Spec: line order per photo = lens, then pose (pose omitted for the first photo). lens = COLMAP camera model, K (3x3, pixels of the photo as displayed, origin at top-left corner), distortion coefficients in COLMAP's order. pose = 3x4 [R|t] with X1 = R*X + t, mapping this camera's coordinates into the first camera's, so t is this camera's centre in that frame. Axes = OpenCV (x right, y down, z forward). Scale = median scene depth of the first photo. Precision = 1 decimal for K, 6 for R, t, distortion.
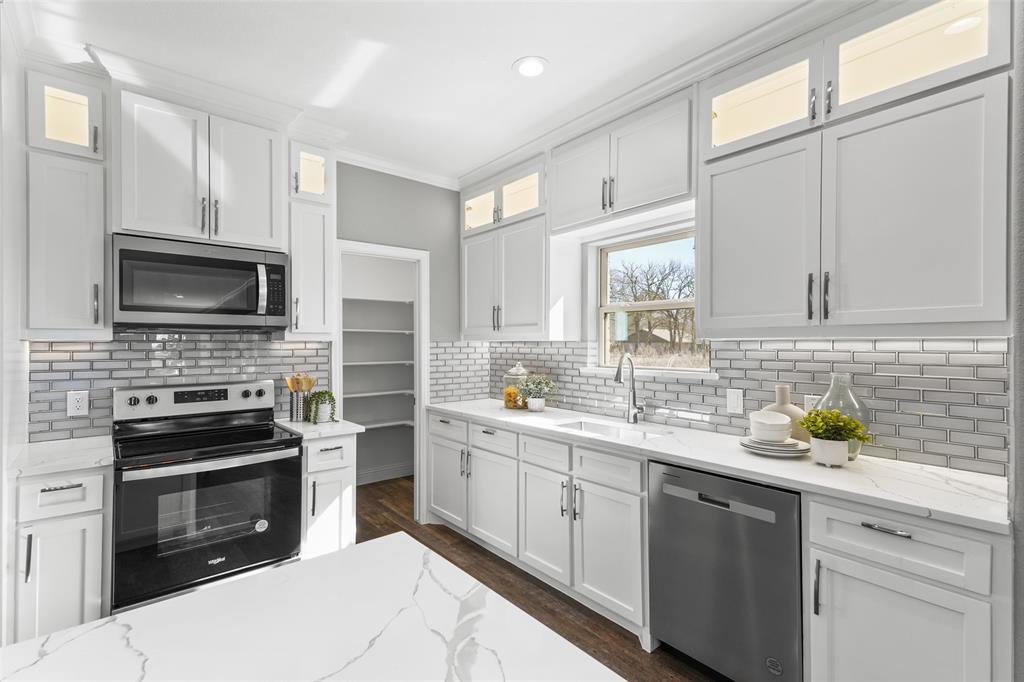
lens RADIAL K [[471.4, 0, 512.0], [0, 471.4, 341.0], [0, 0, 1]] dist [0.024868, 0.000389]
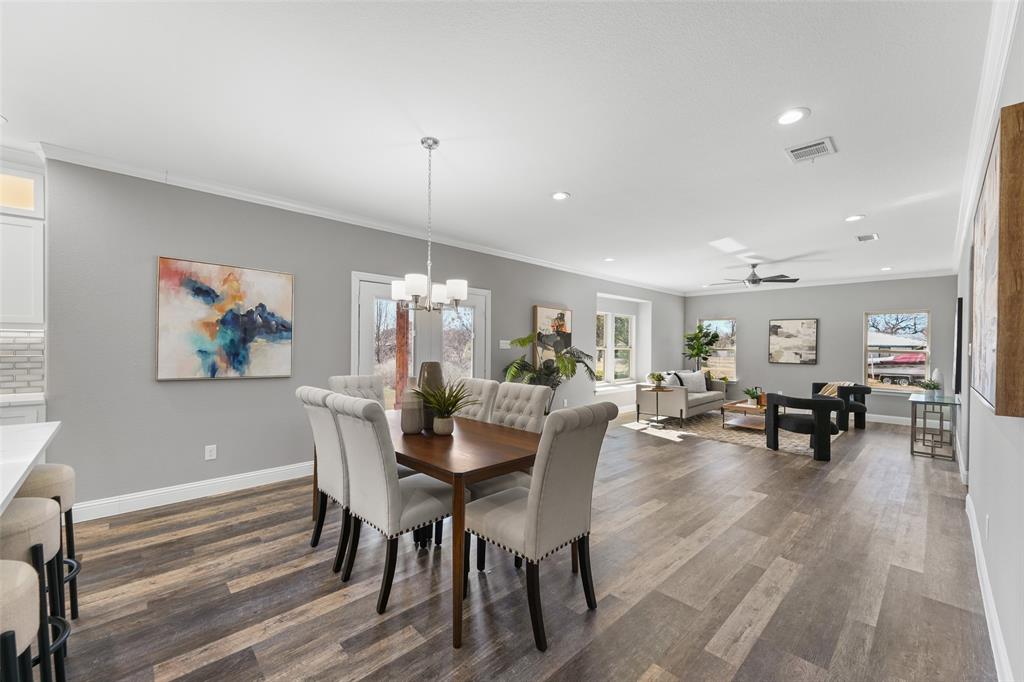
lens RADIAL K [[406.4, 0, 504.3], [0, 406.4, 346.2], [0, 0, 1]] dist [0.003052, -0.000067]
pose [[-0.071498, -0.001548, 0.997440, -0.689473], [-0.007969, 0.999968, 0.000980, 0.032499], [-0.997409, -0.007879, -0.071508, -0.674028]]
